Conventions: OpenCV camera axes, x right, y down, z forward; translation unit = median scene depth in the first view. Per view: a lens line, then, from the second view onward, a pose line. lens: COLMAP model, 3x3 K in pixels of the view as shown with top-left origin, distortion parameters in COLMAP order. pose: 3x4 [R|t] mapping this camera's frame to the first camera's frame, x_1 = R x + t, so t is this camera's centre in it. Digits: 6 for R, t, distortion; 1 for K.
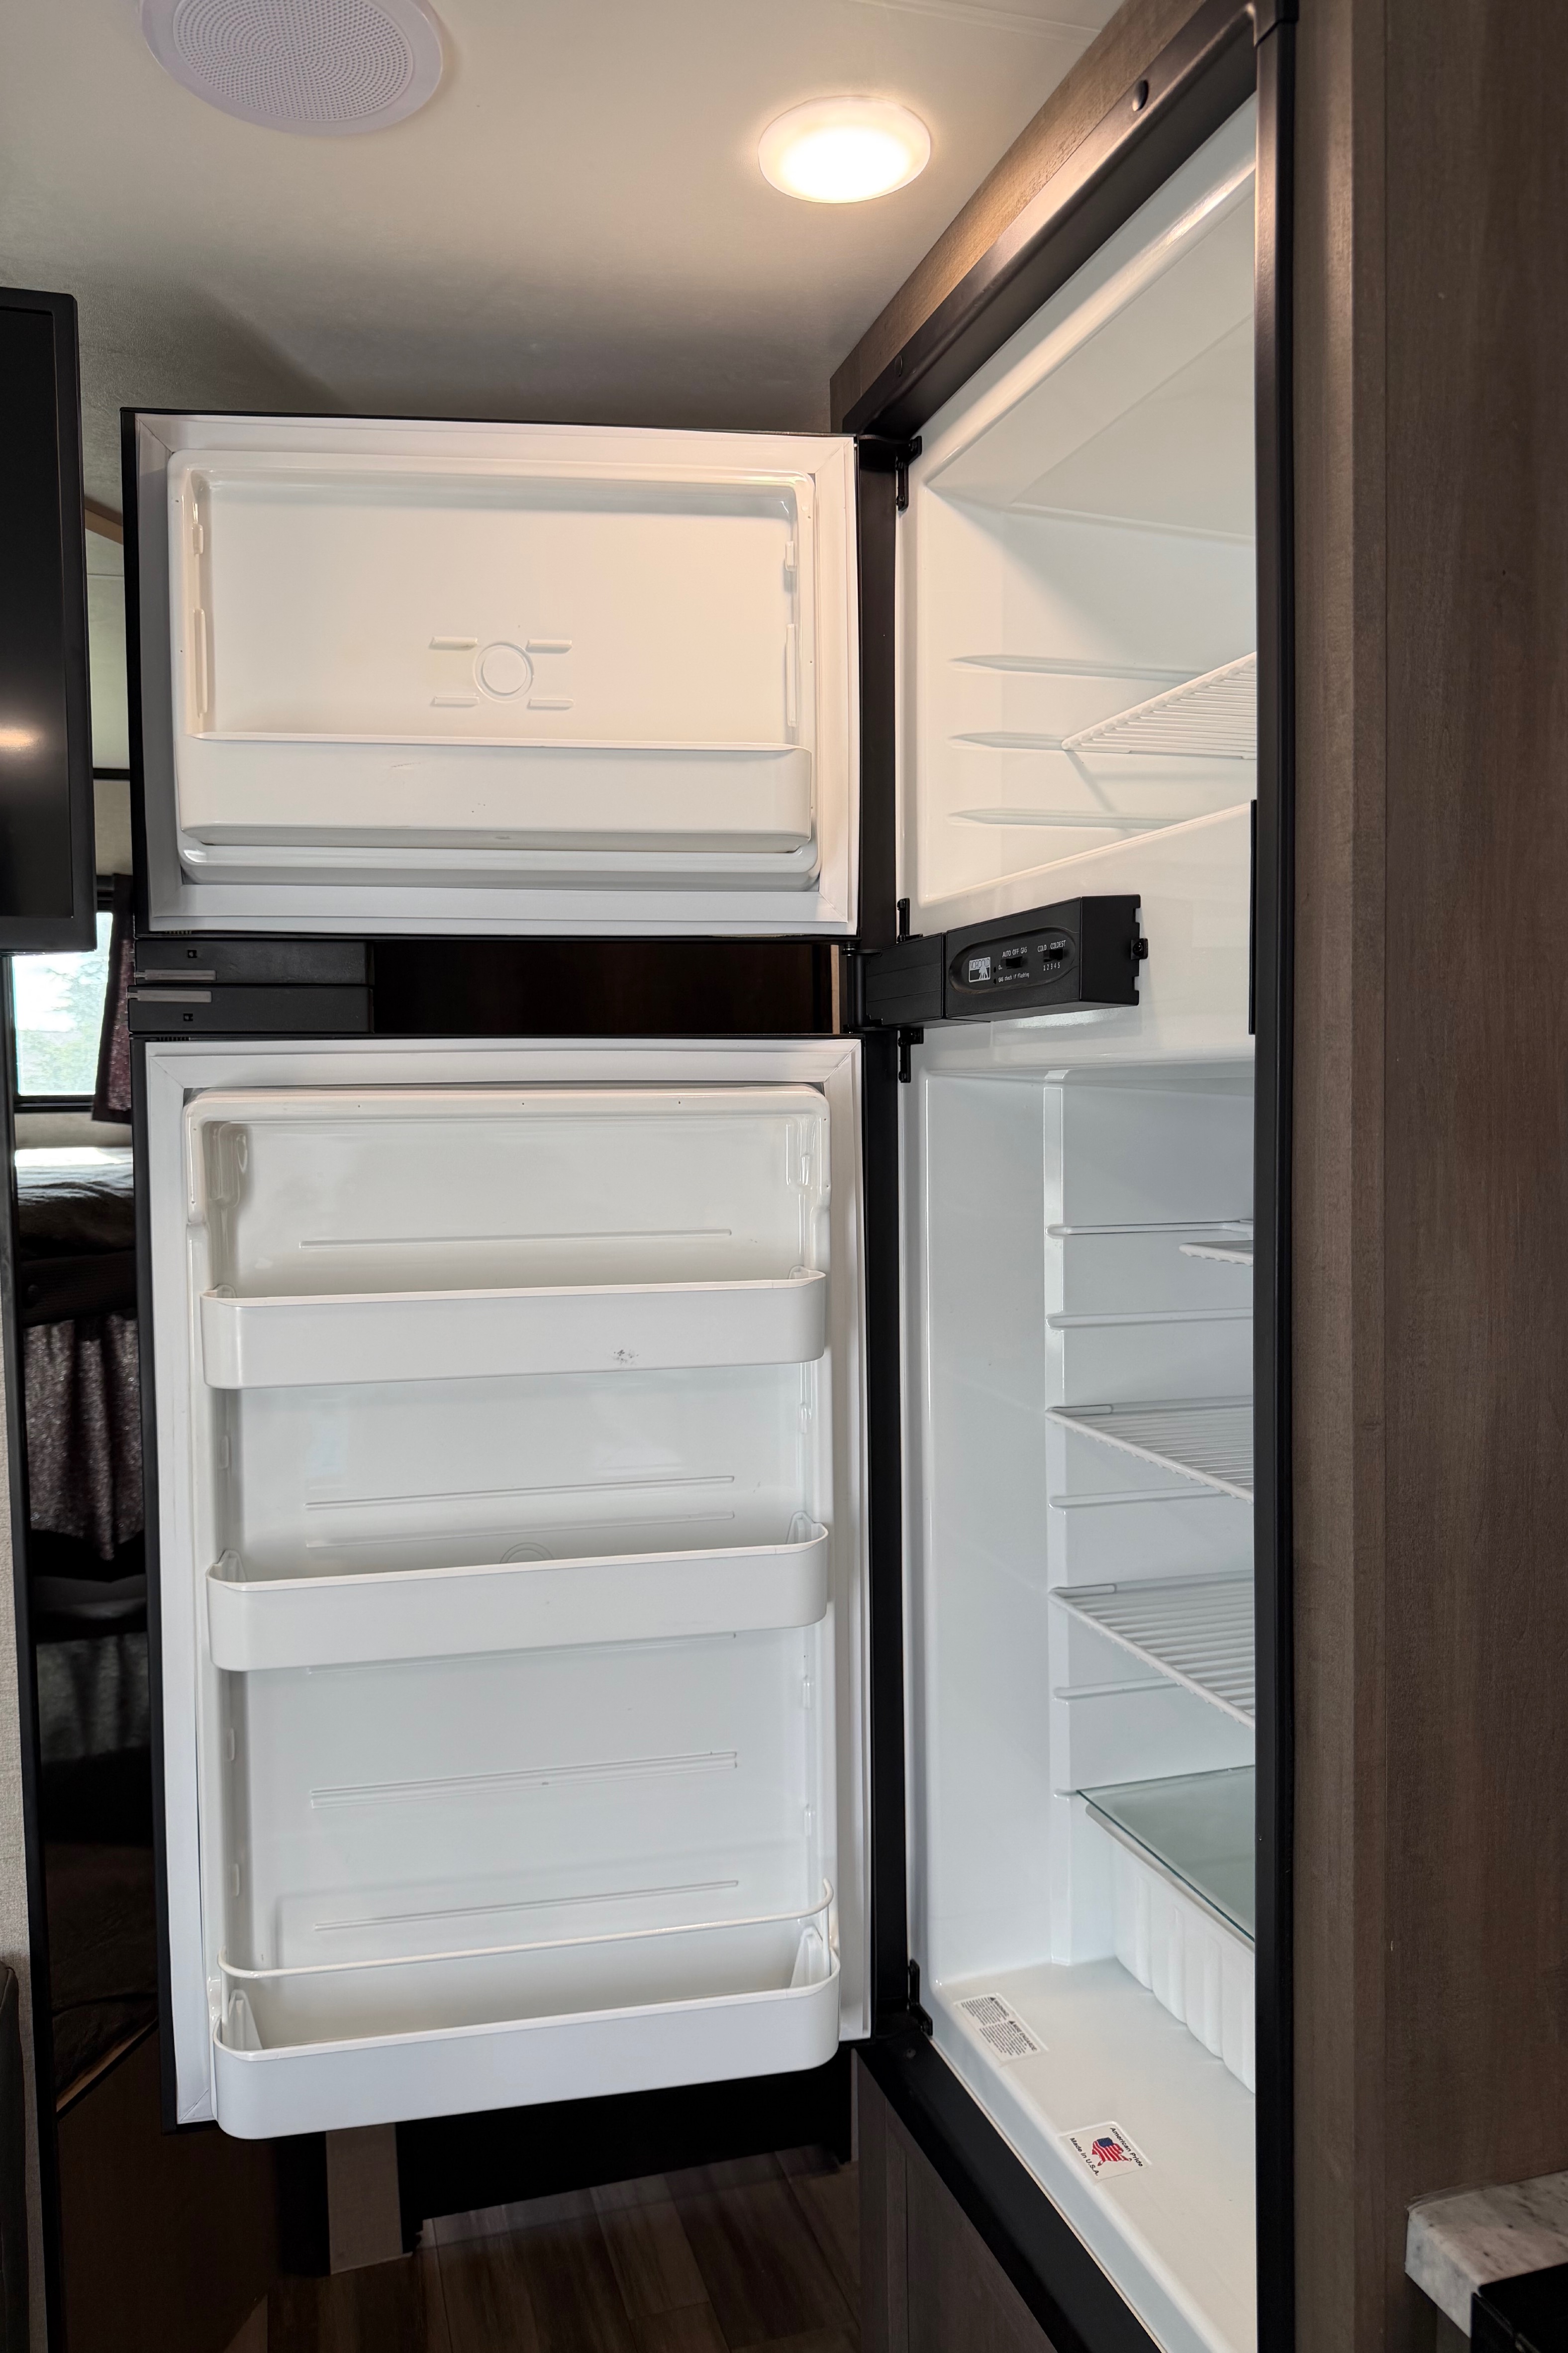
lens RADIAL K [[1656.6, 0, 777.7], [0, 1656.6, 1169.2], [0, 0, 1]] dist [0.040193, -0.057748]
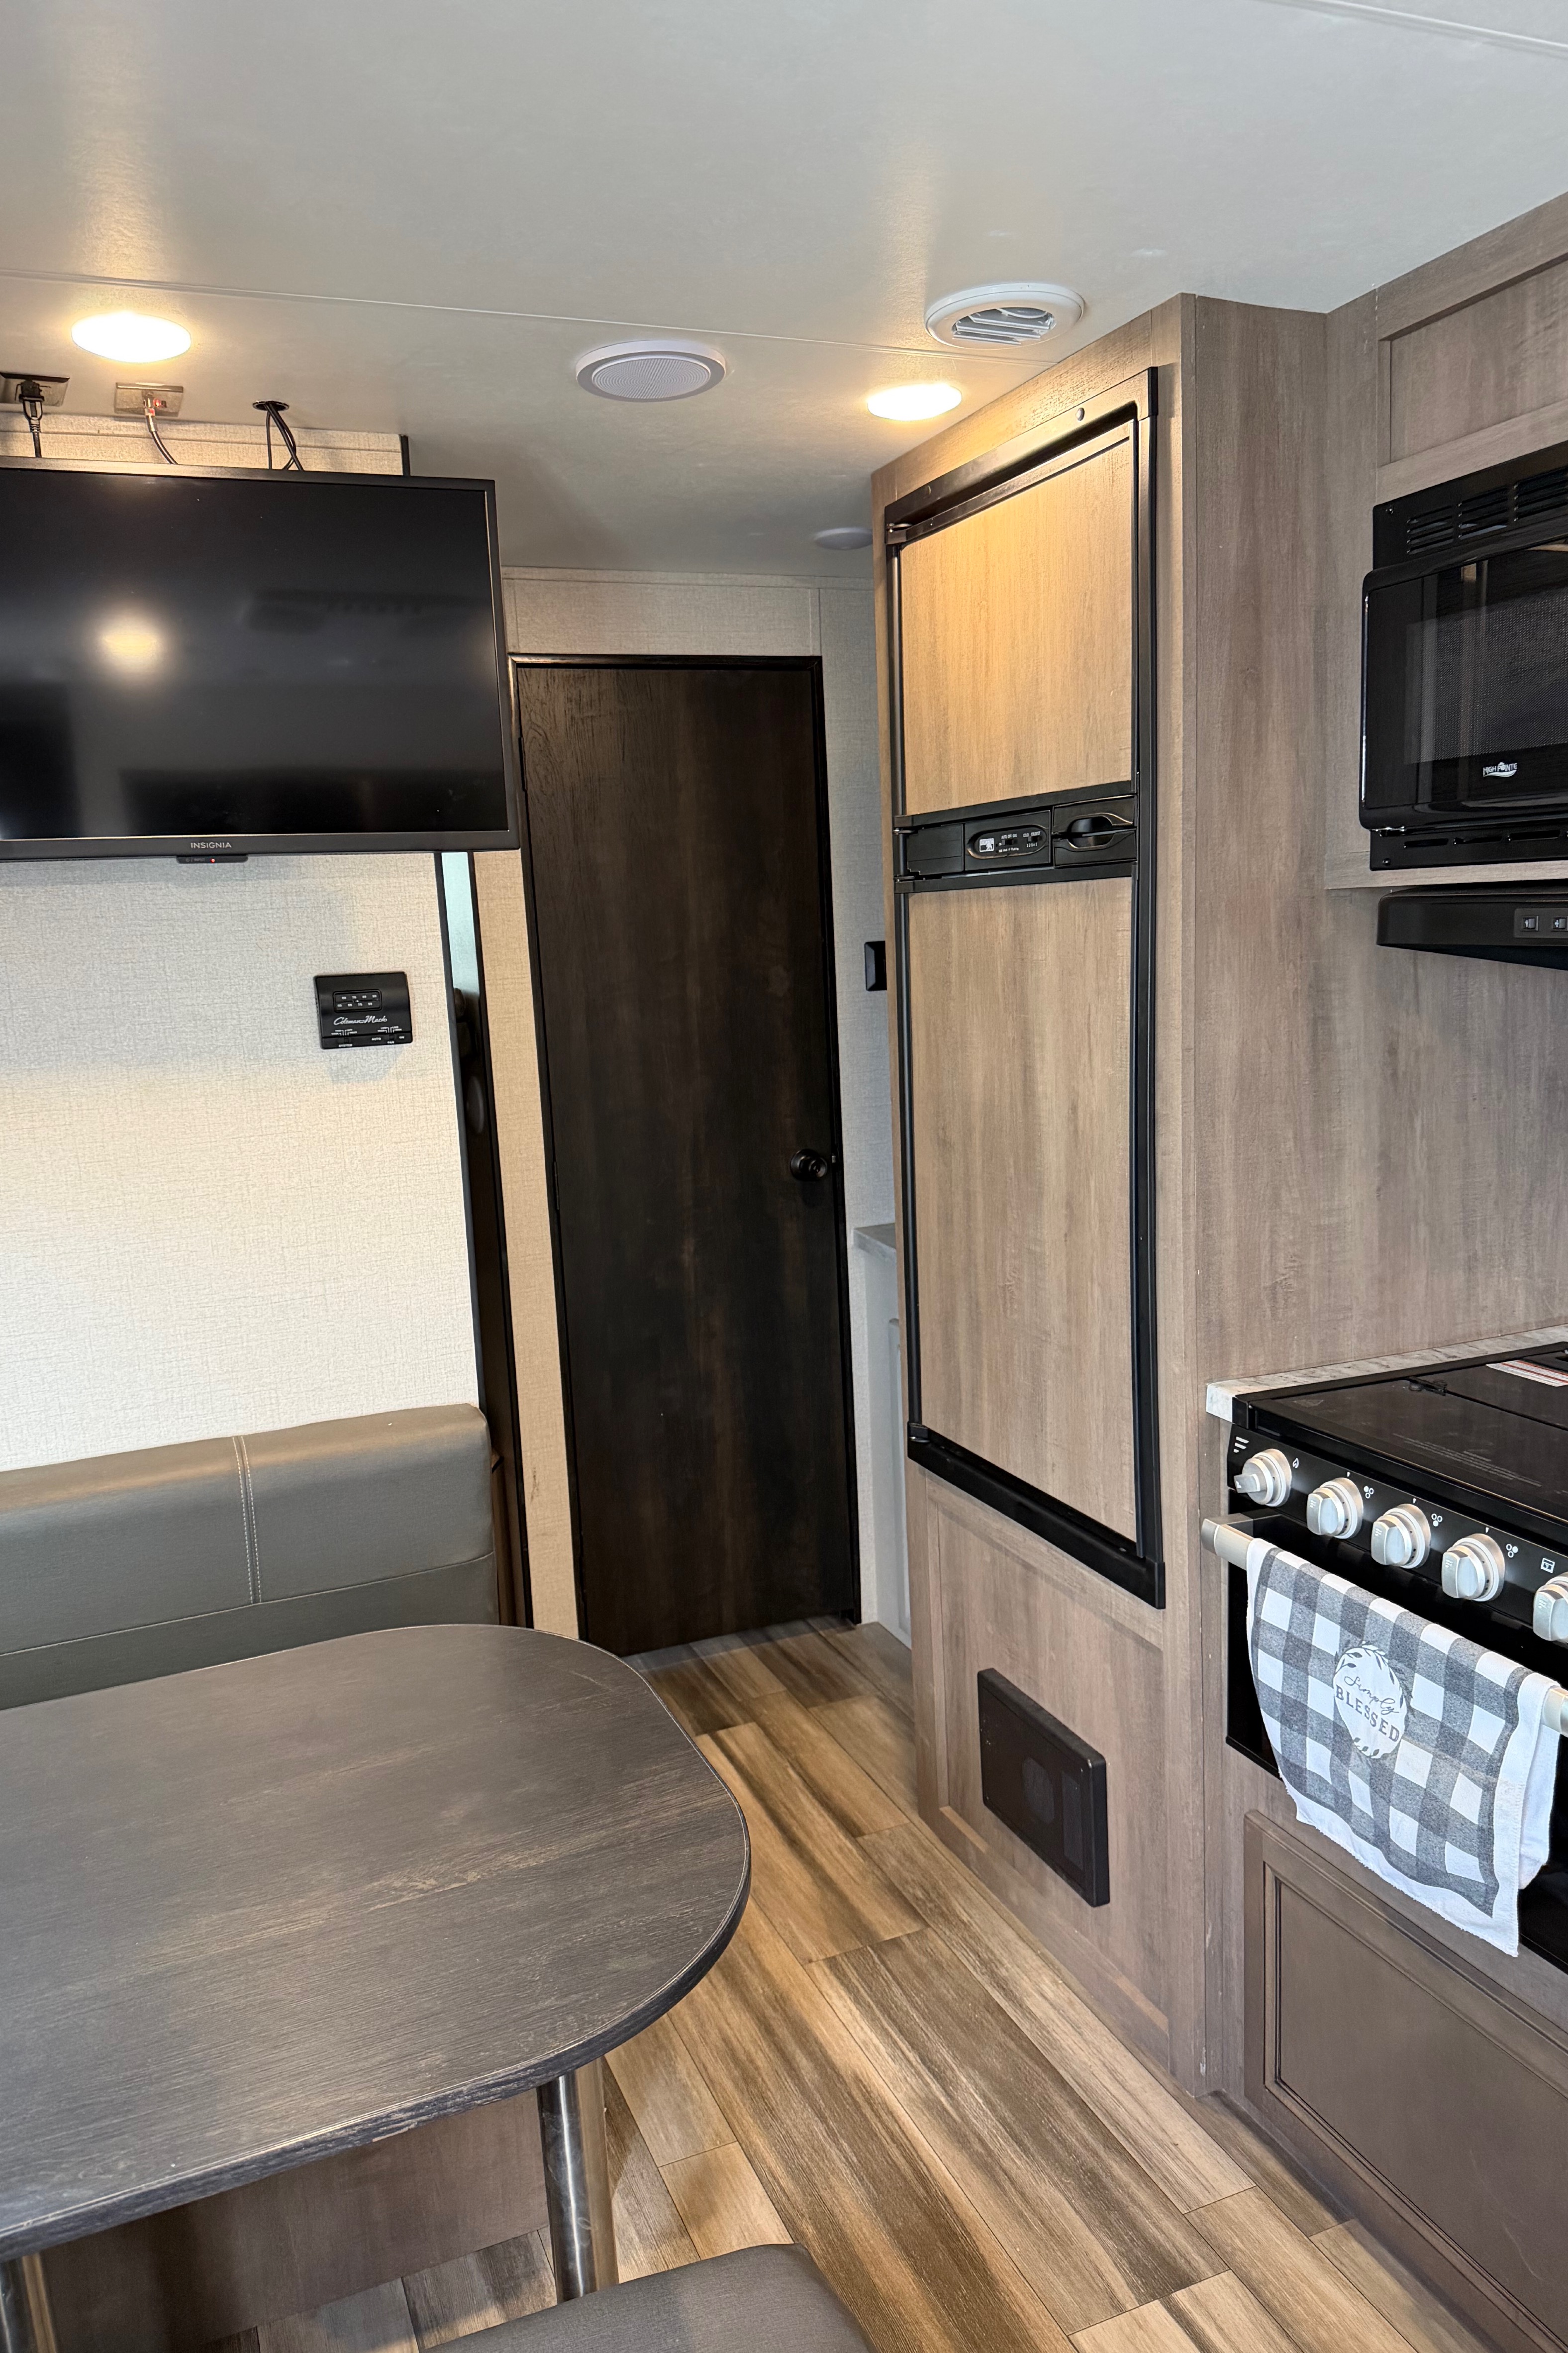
lens RADIAL K [[1656.6, 0, 767.7], [0, 1656.6, 1200.9], [0, 0, 1]] dist [0.040193, -0.057748]
pose [[0.995338, -0.044254, 0.085691, -0.436852], [0.033351, 0.991630, 0.124730, 0.051121], [-0.090494, -0.121291, 0.988483, -1.259941]]
